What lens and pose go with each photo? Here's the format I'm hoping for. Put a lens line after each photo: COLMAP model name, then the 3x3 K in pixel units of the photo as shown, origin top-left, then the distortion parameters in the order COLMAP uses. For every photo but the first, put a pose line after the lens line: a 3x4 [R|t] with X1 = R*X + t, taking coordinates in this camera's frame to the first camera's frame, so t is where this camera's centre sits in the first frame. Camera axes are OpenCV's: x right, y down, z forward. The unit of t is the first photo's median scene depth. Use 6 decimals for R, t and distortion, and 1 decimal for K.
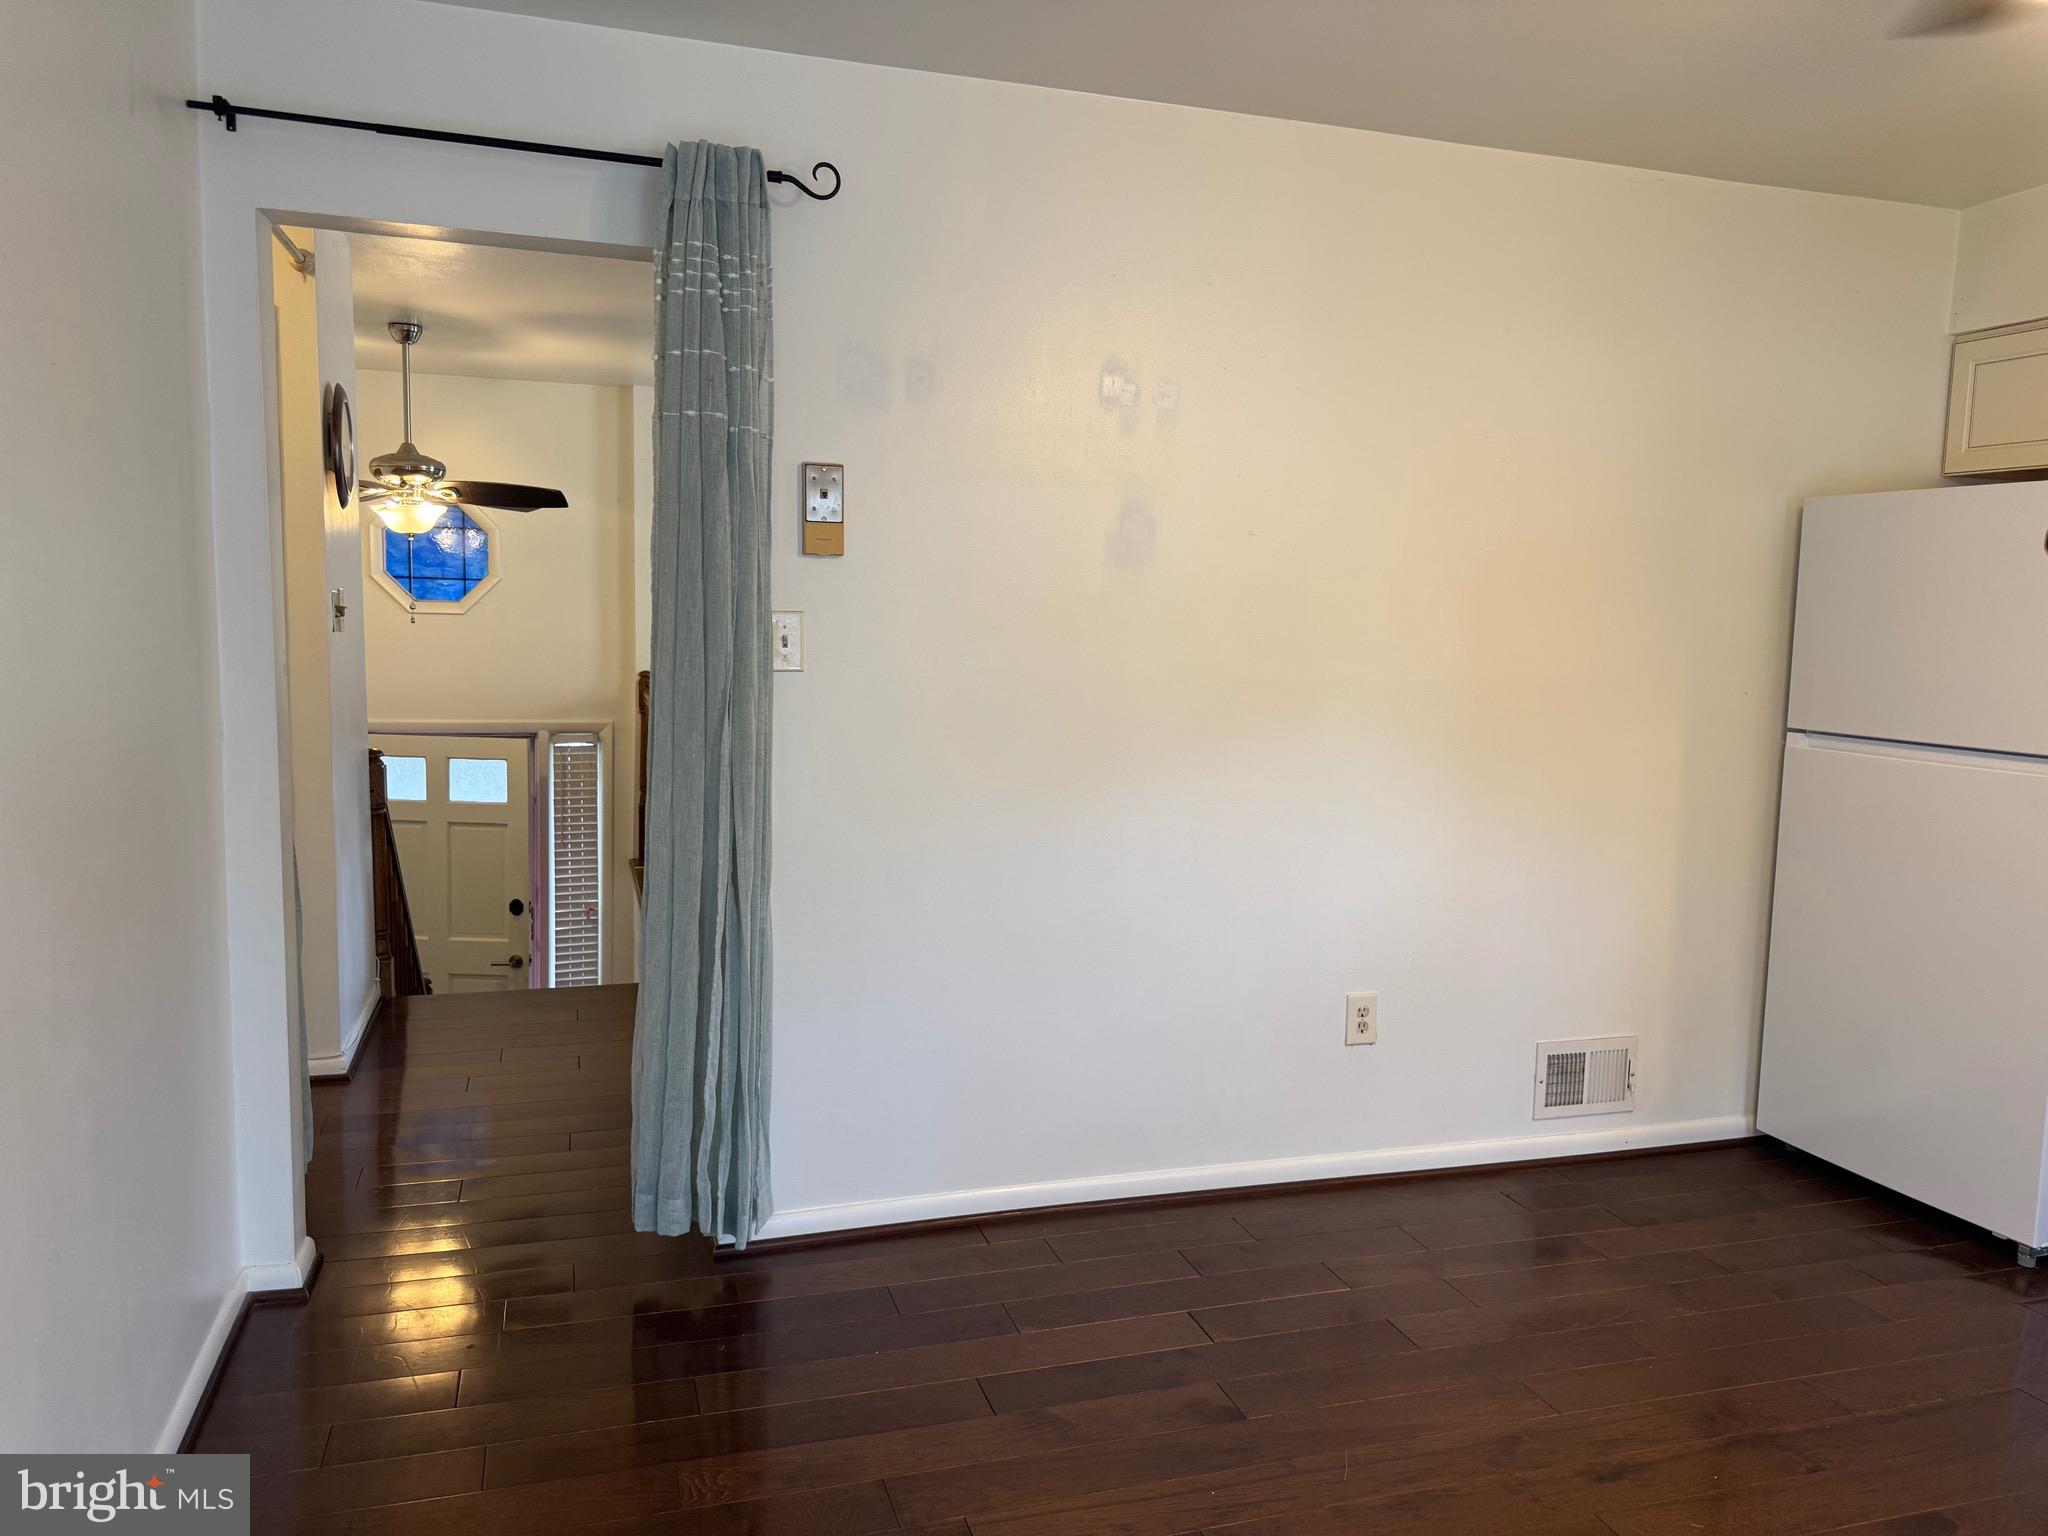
lens RADIAL K [[1490.8, 0, 1023.4], [0, 1490.8, 770.5], [0, 0, 1]] dist [0.013155, -0.006189]
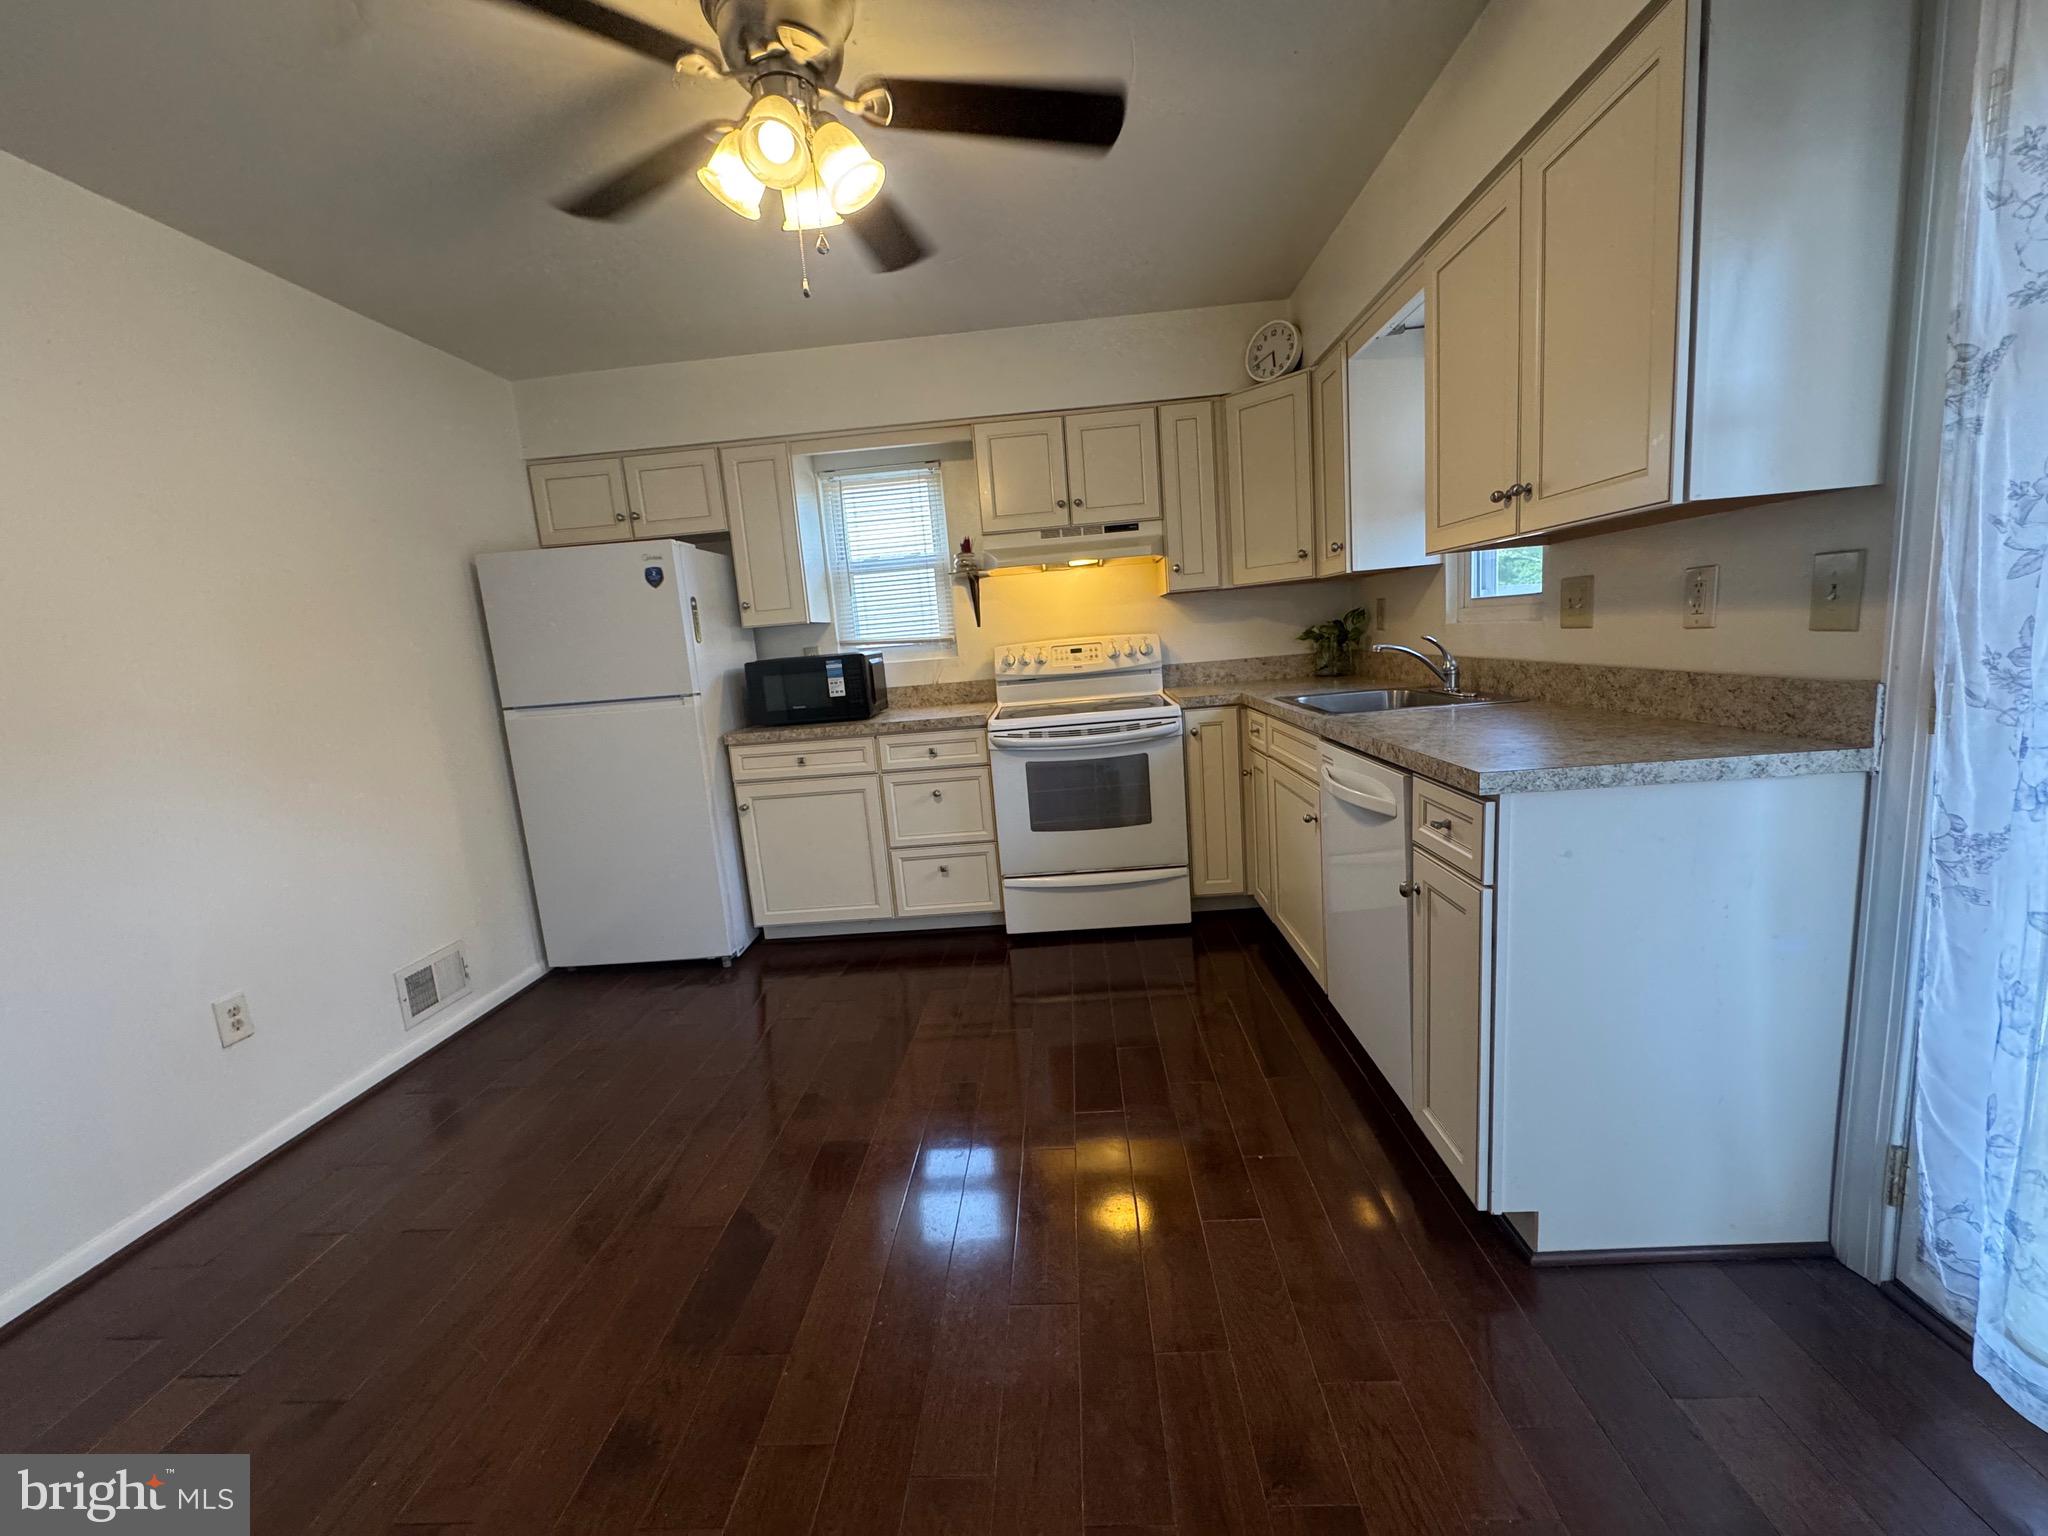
lens RADIAL K [[828.0, 0, 1026.8], [0, 828.0, 763.9], [0, 0, 1]] dist [0.000316, 0.000022]
pose [[0.336538, -0.192483, 0.921788, -0.099518], [0.186309, 0.973146, 0.135188, 0.012238], [-0.923055, 0.126241, 0.363362, 0.223700]]
